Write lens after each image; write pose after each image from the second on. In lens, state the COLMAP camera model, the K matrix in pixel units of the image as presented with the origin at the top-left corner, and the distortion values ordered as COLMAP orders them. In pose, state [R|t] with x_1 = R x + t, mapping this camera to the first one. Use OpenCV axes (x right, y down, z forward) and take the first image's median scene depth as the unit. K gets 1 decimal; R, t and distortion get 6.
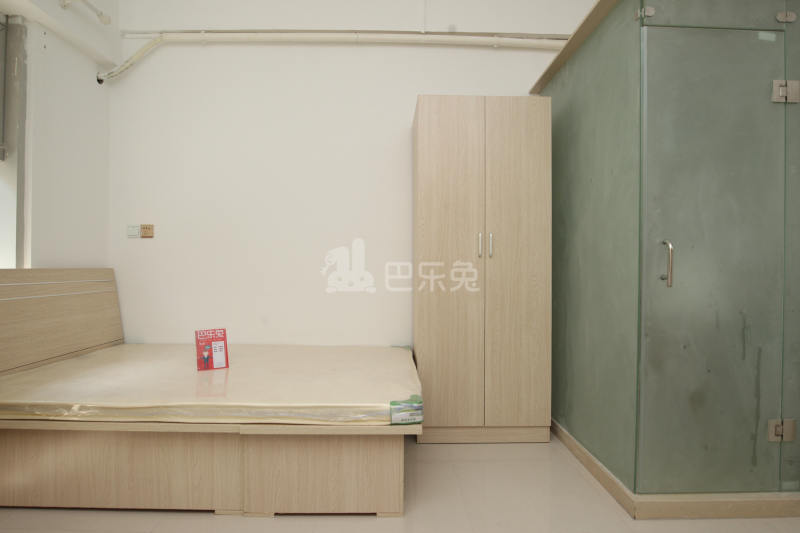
lens RADIAL K [[476.6, 0, 400.0], [0, 476.6, 266.5], [0, 0, 1]] dist [-0.027778, -0.002360]
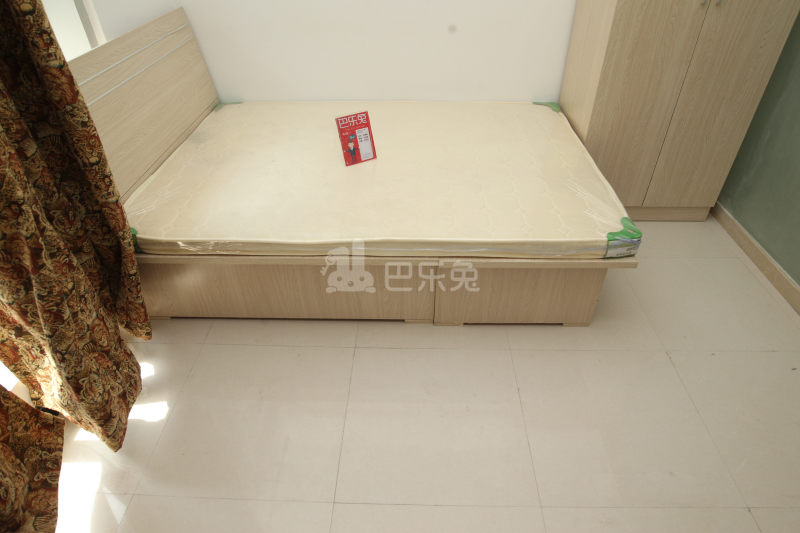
lens RADIAL K [[477.5, 0, 397.6], [0, 477.5, 265.9], [0, 0, 1]] dist [-0.029153, 0.001740]
pose [[0.998788, 0.012673, -0.047555, -0.278962], [0.019444, 0.786047, 0.617860, -0.170079], [0.045211, -0.618036, 0.784849, 0.195628]]
